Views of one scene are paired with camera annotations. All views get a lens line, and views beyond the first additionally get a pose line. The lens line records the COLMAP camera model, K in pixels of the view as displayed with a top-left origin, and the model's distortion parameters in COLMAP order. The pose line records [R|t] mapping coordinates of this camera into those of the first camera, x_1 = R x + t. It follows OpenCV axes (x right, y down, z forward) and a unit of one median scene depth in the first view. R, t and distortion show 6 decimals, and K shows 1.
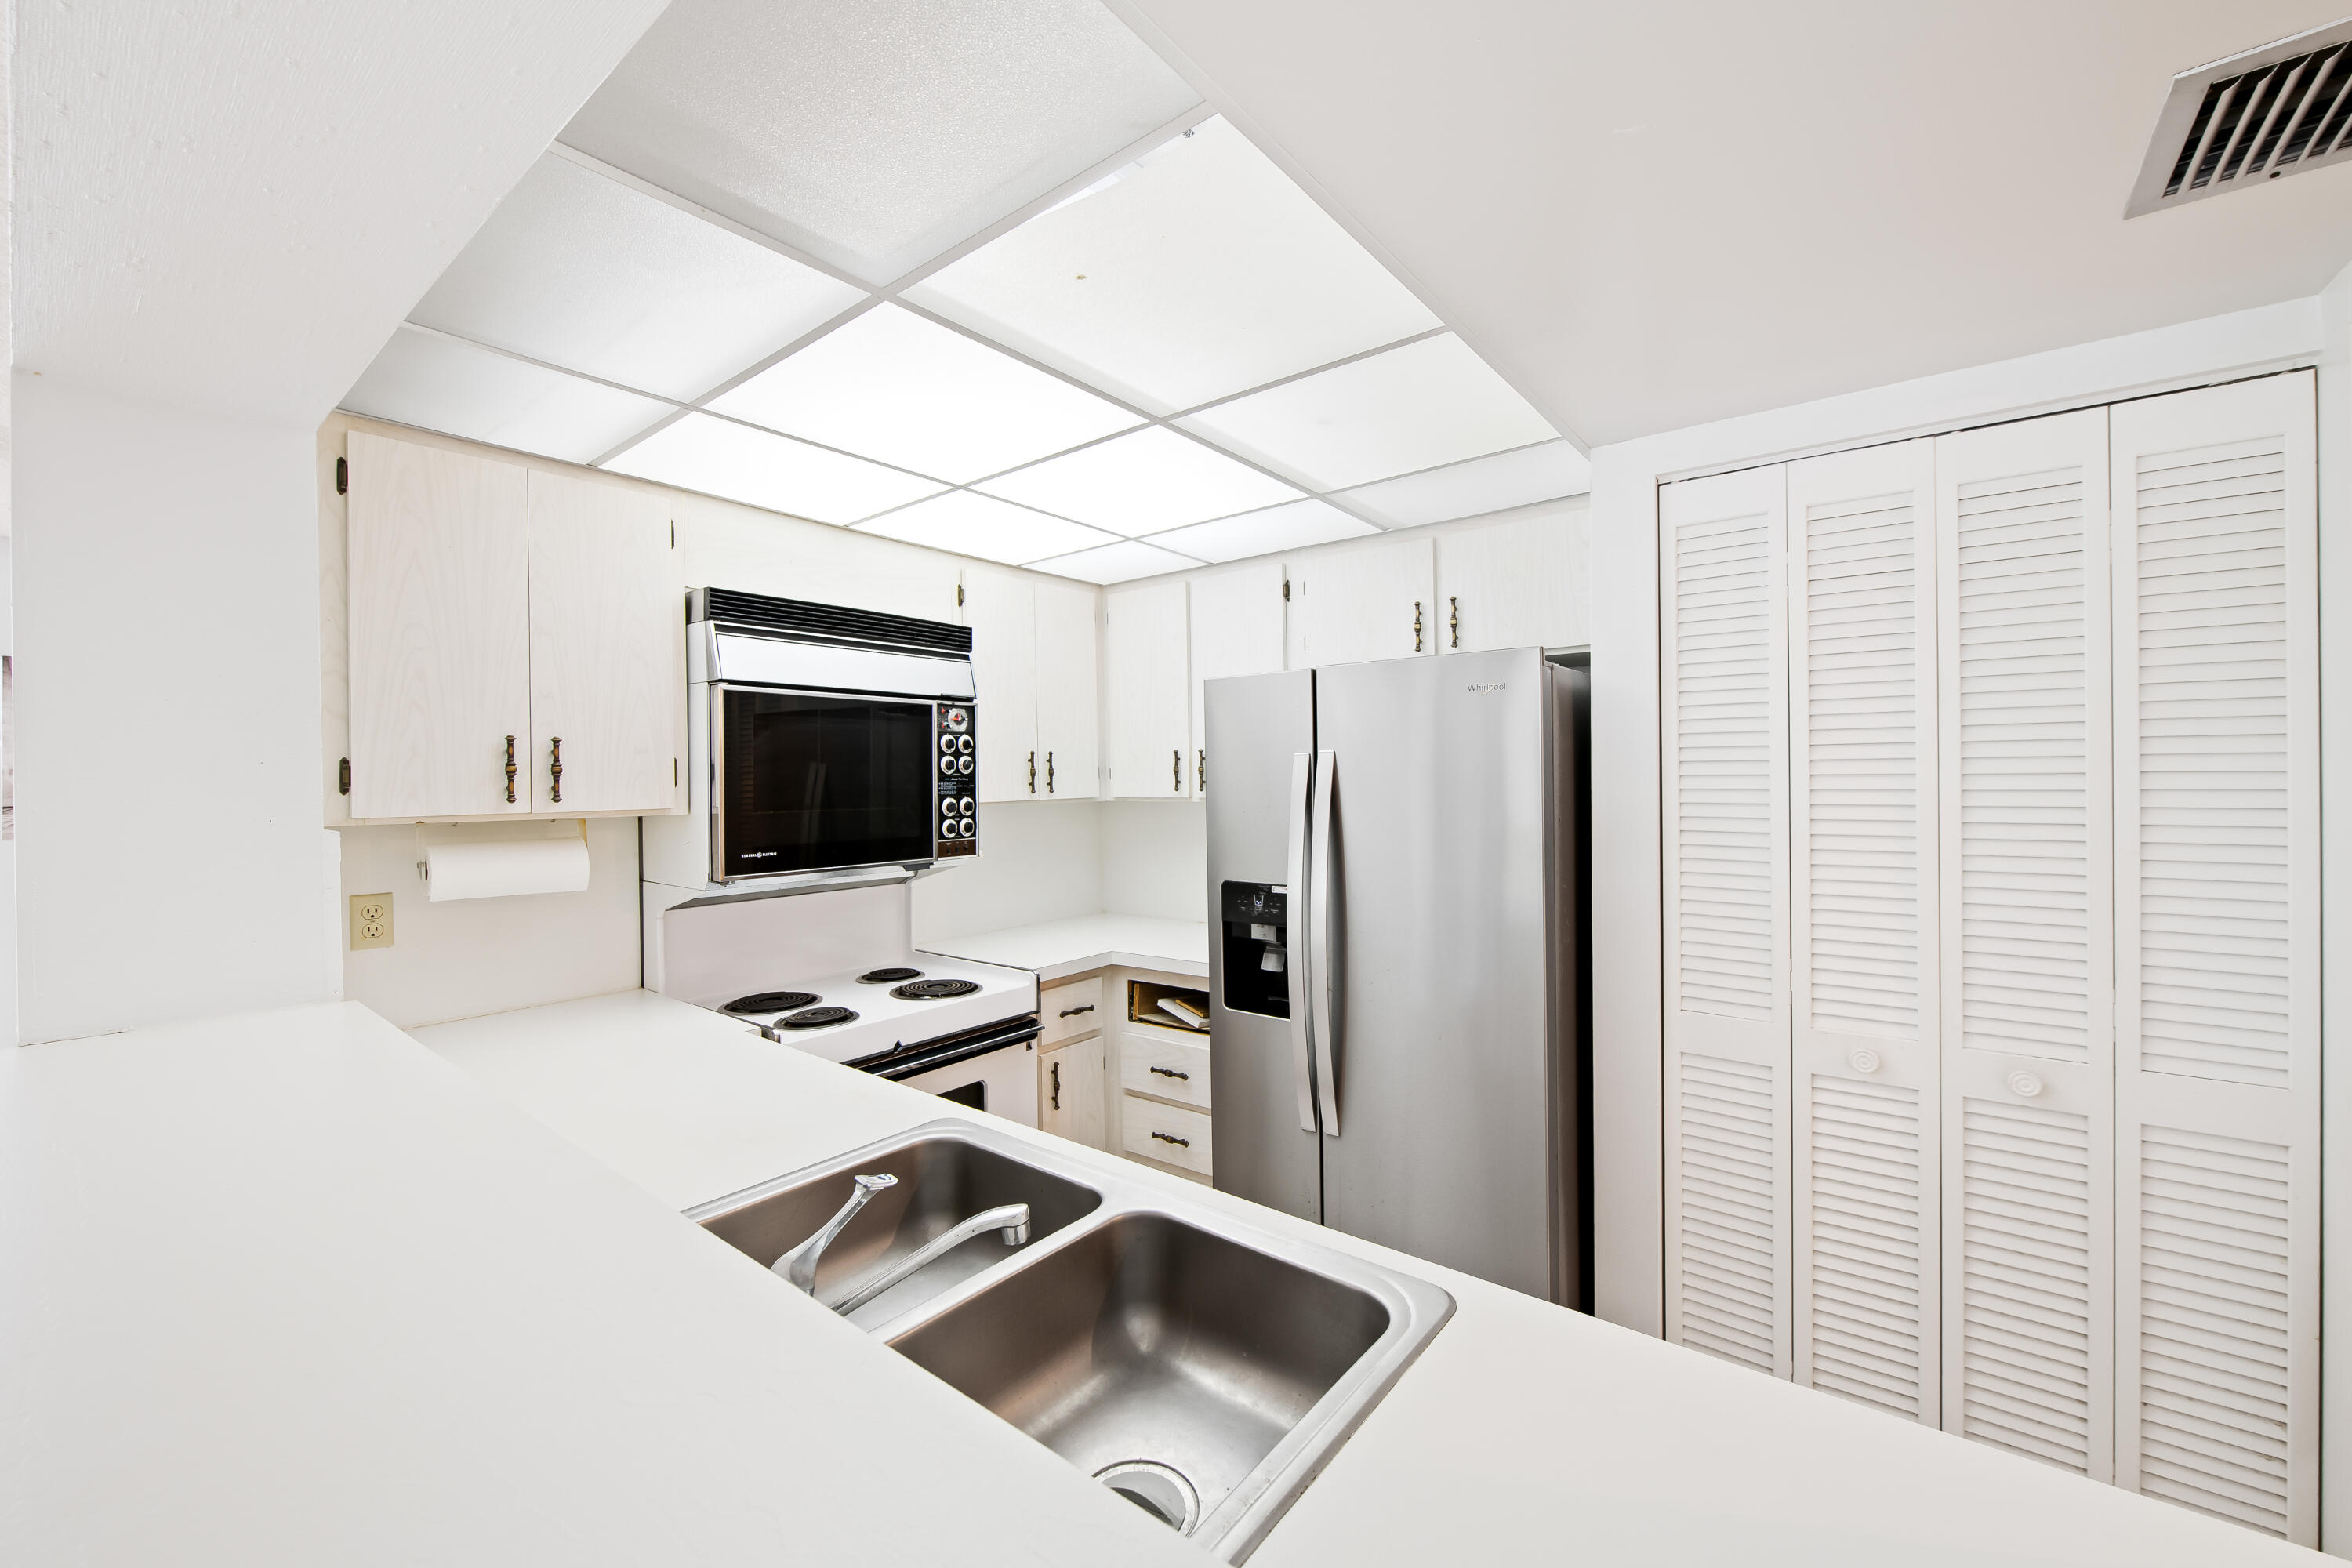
lens RADIAL K [[928.7, 0, 1194.5], [0, 928.7, 781.4], [0, 0, 1]] dist [-0.001003, -0.001932]
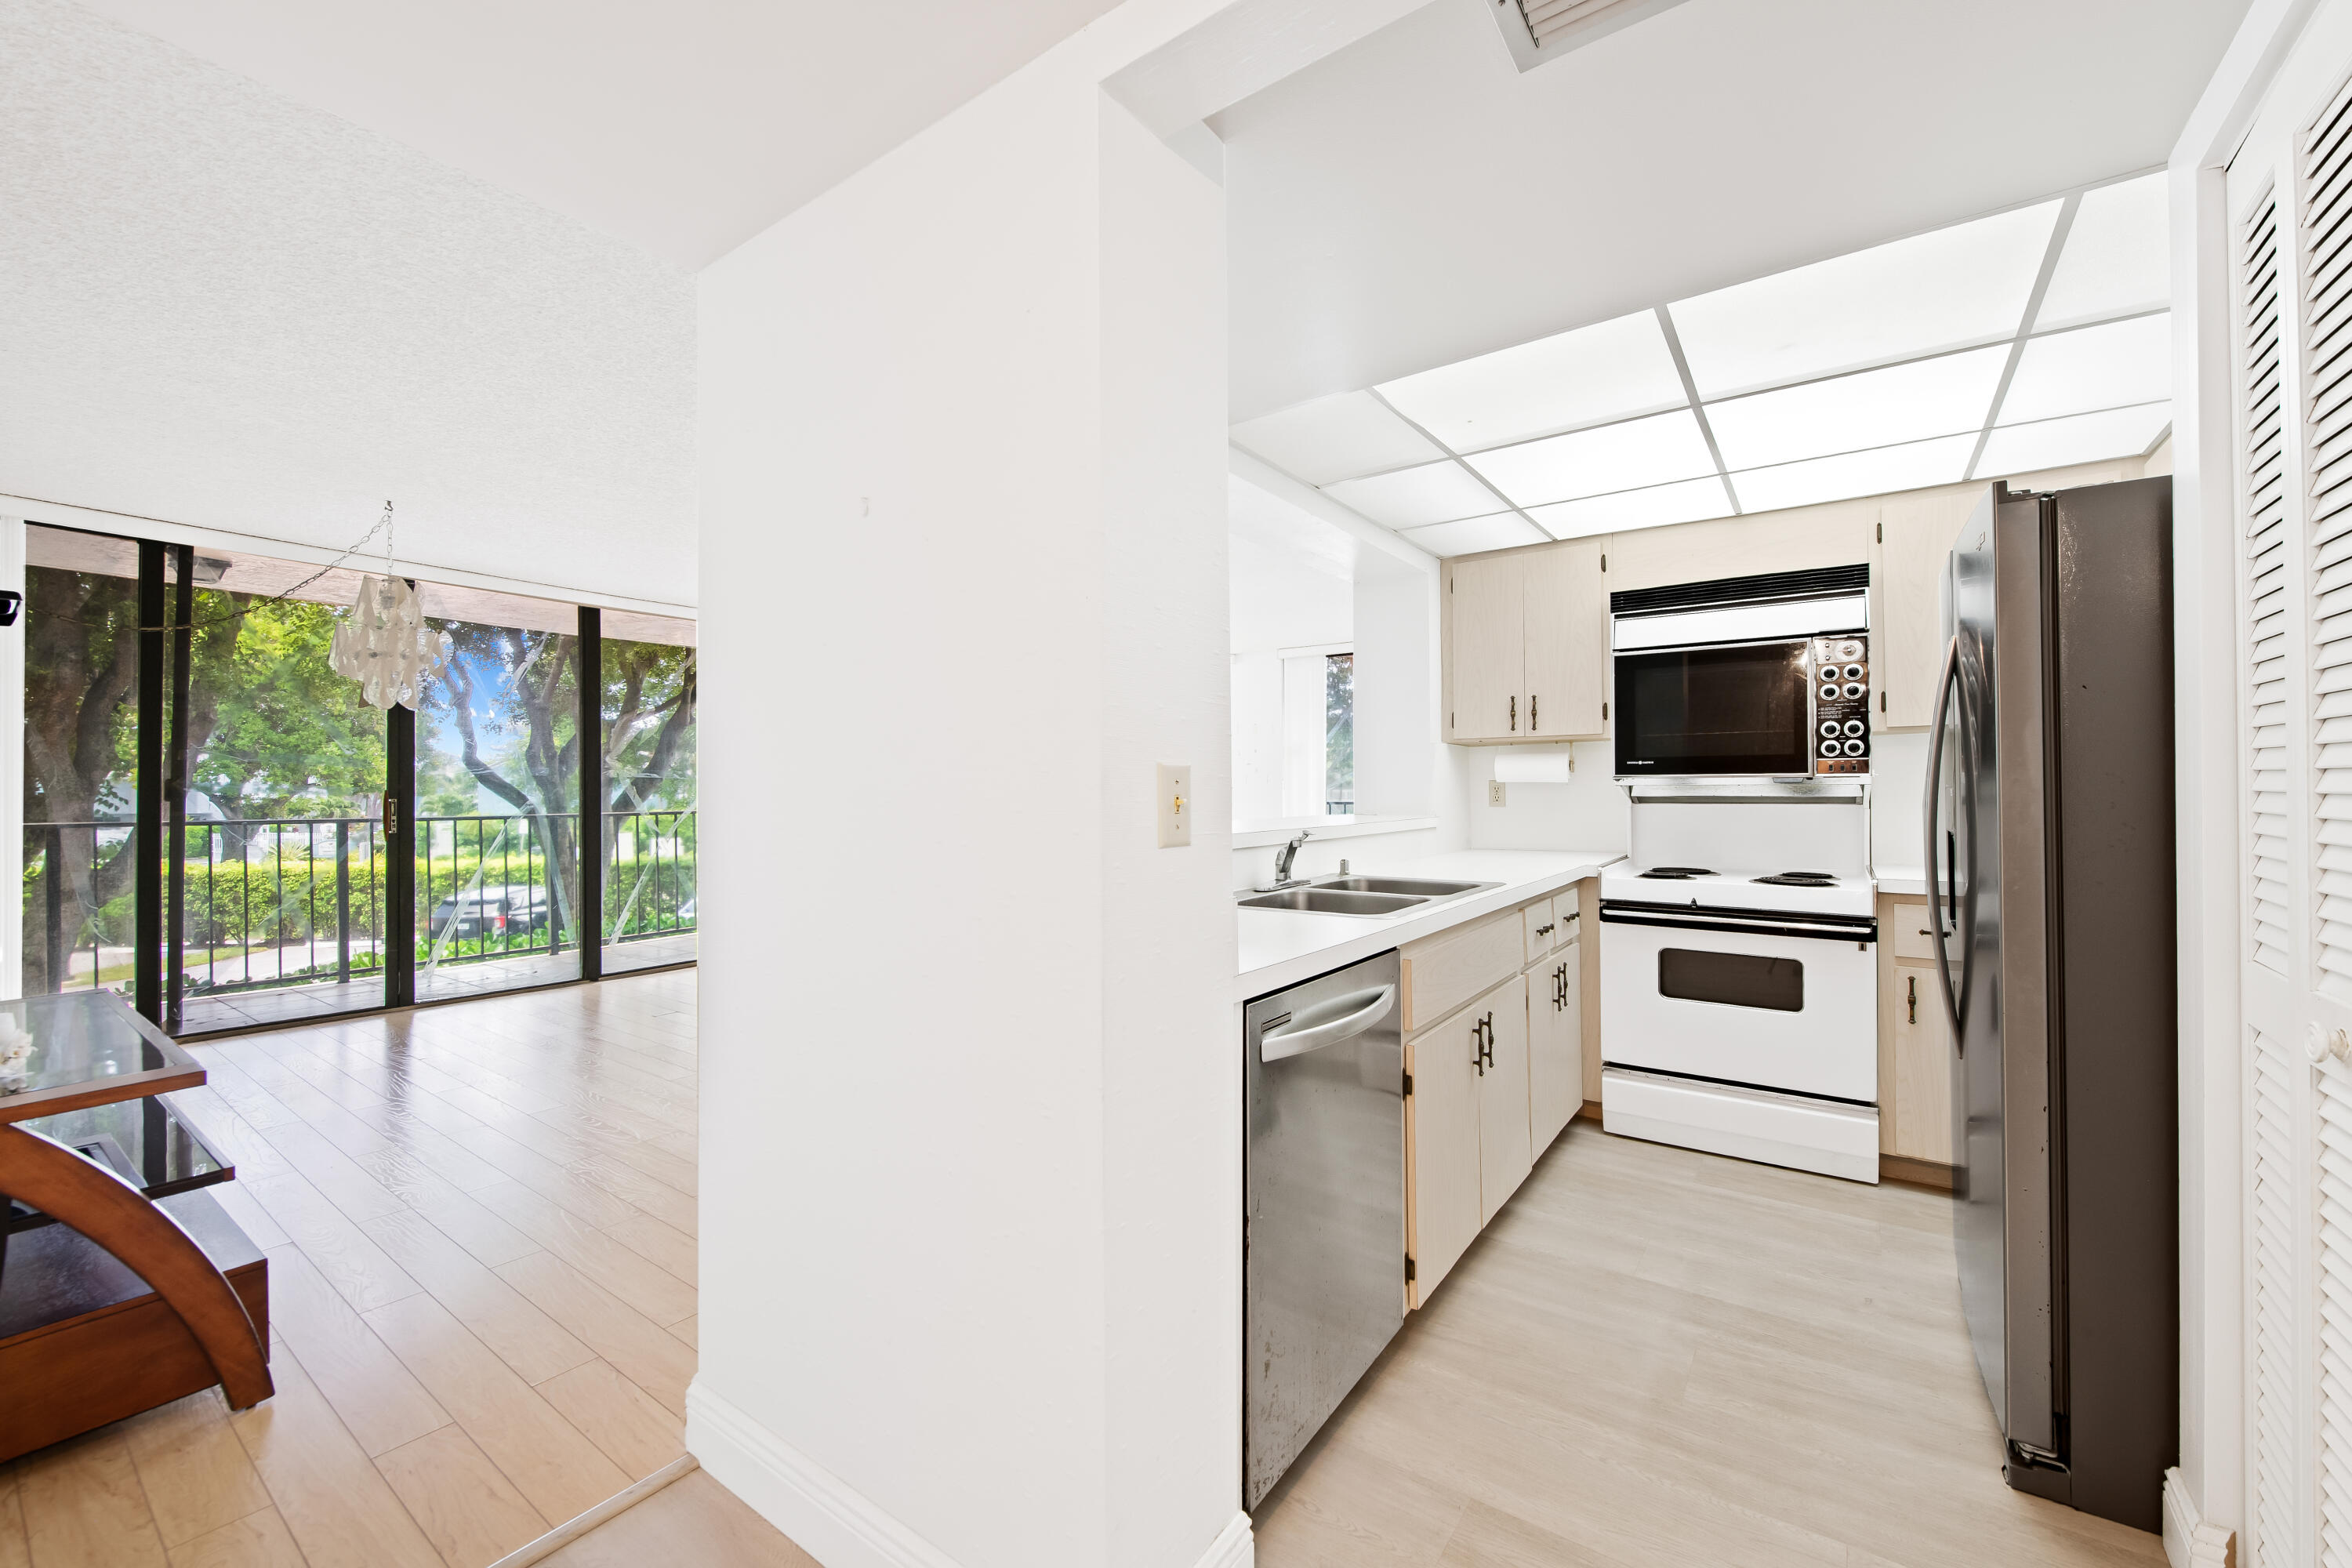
lens RADIAL K [[928.7, 0, 1181.5], [0, 928.7, 776.2], [0, 0, 1]] dist [-0.001003, -0.001932]
pose [[0.052230, -0.002636, -0.998632, 0.894621], [0.000036, 0.999997, -0.002638, 0.094933], [0.998635, 0.000101, 0.052230, 0.165832]]
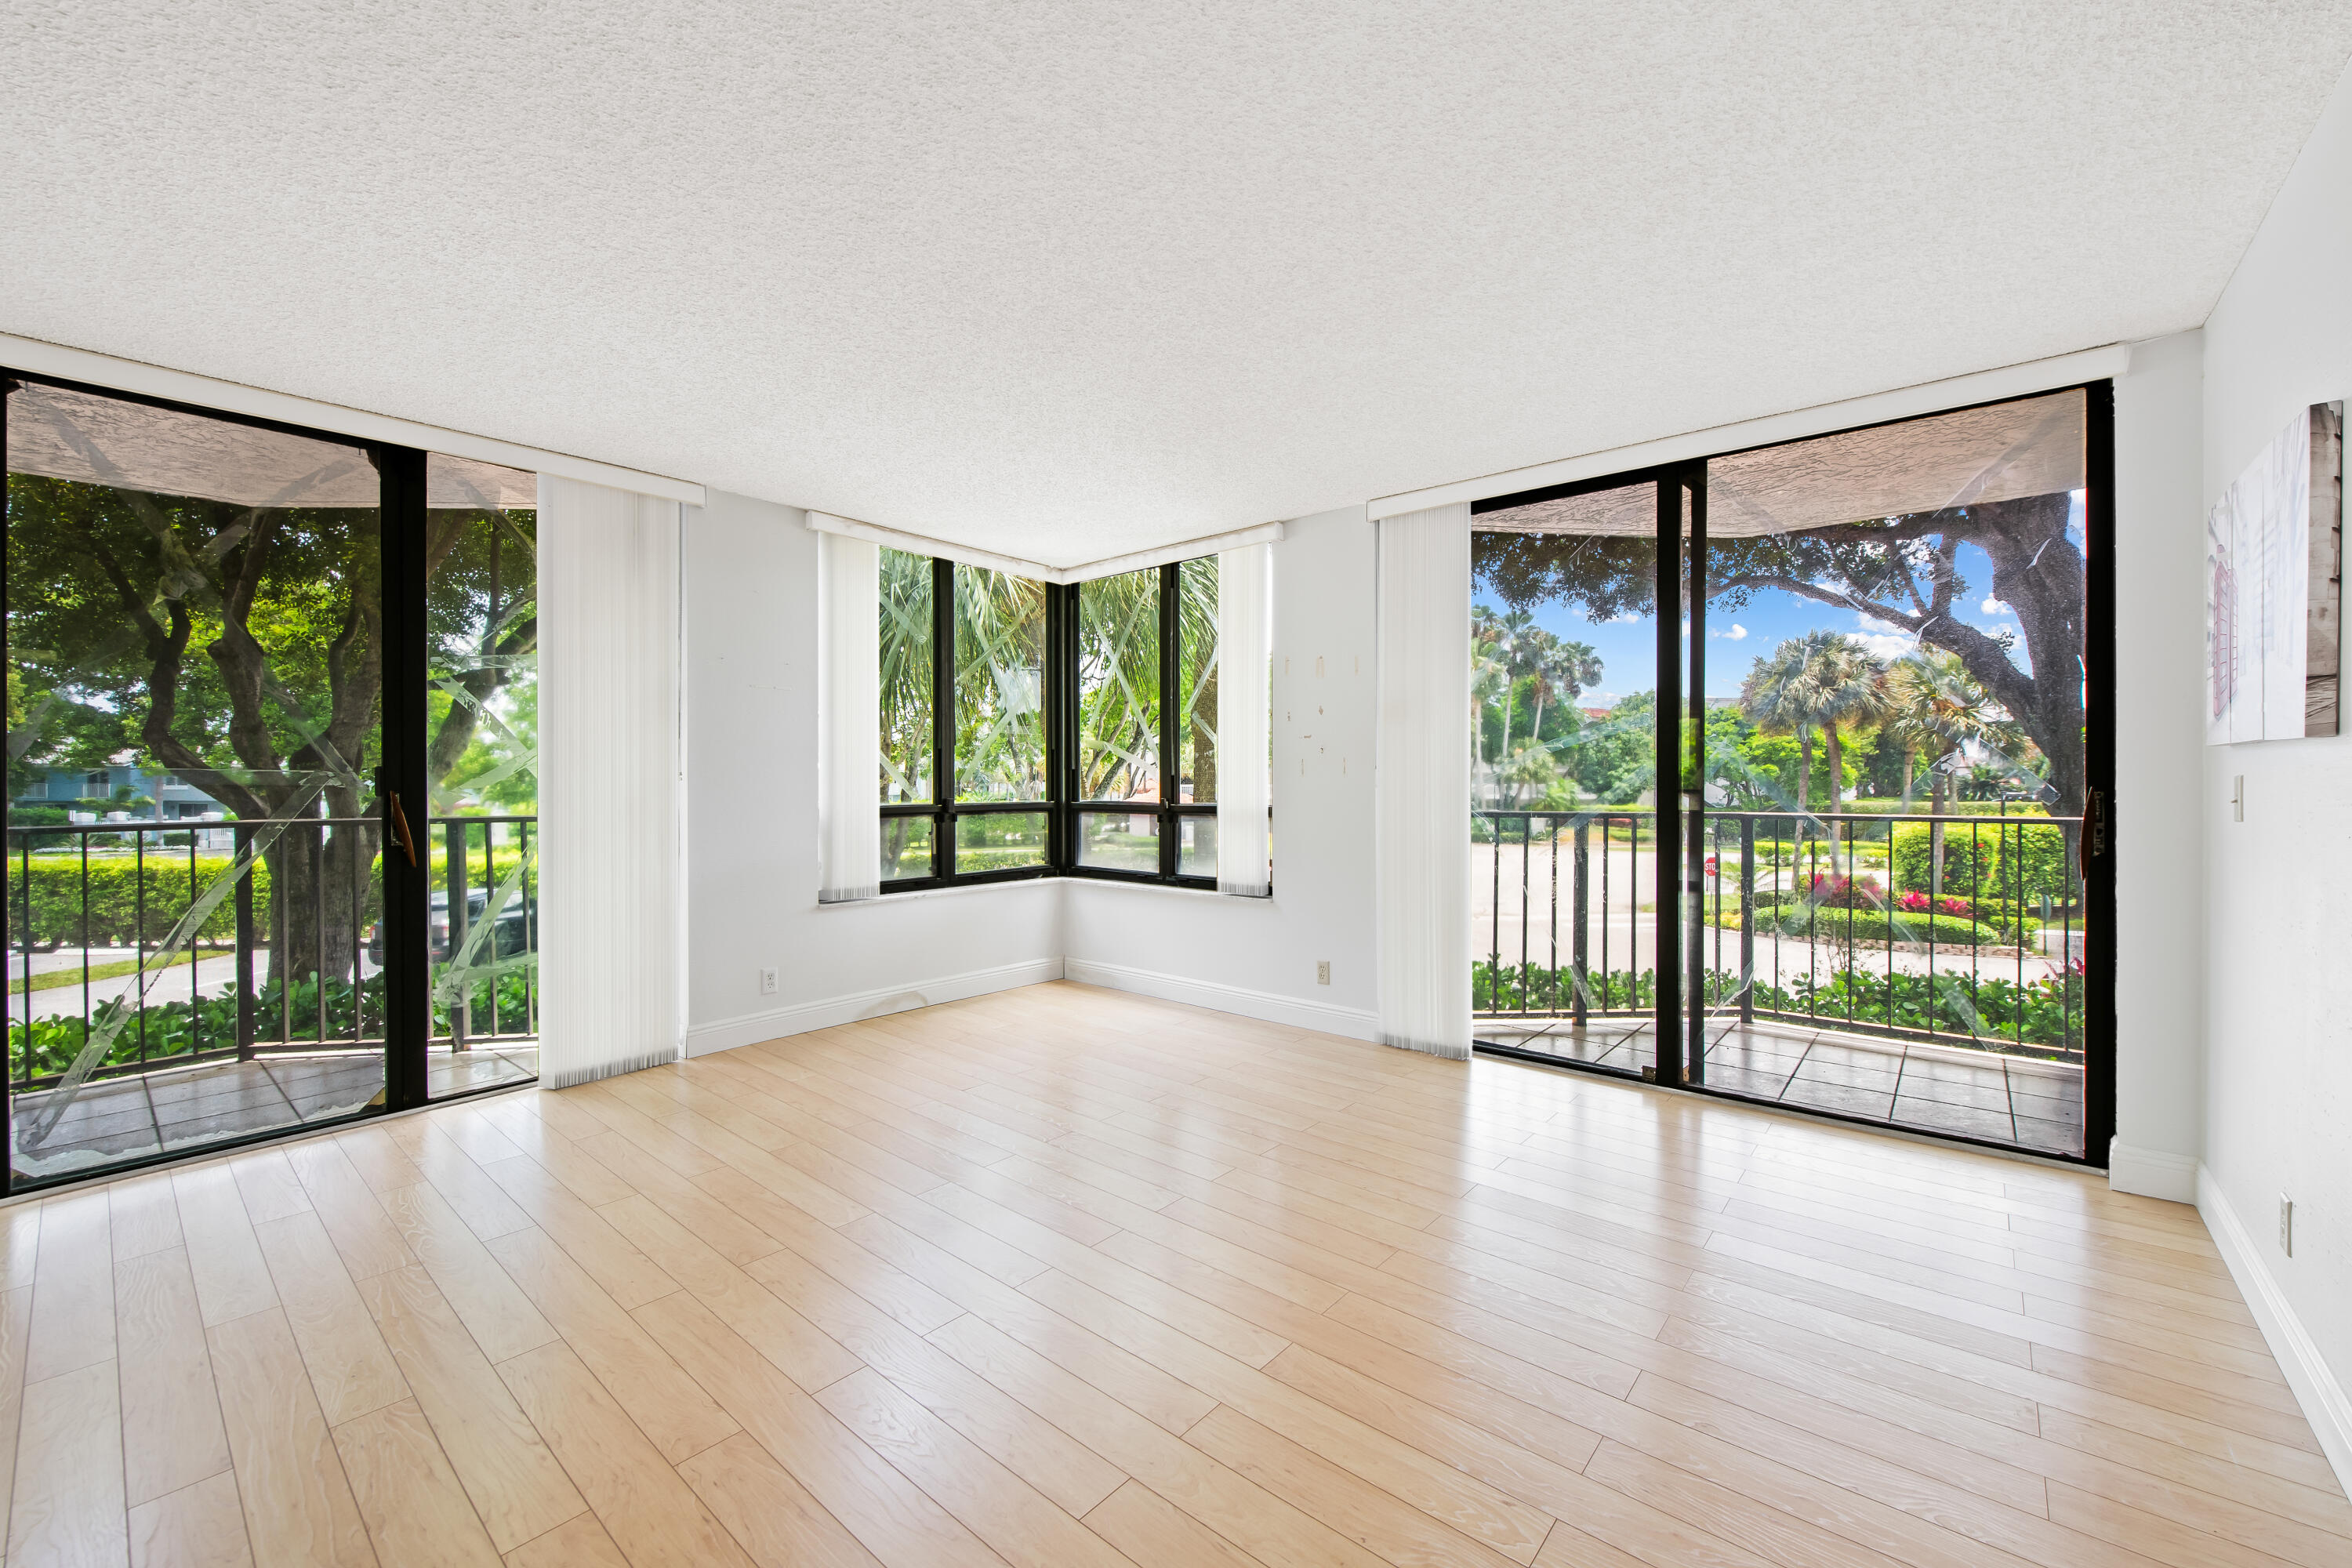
lens RADIAL K [[928.7, 0, 1183.1], [0, 928.7, 781.8], [0, 0, 1]] dist [-0.001003, -0.001932]
pose [[-0.025232, 0.009716, -0.999634, -0.886847], [-0.005421, 0.999937, 0.009855, 0.110735], [0.999667, 0.005668, -0.025178, 0.421807]]
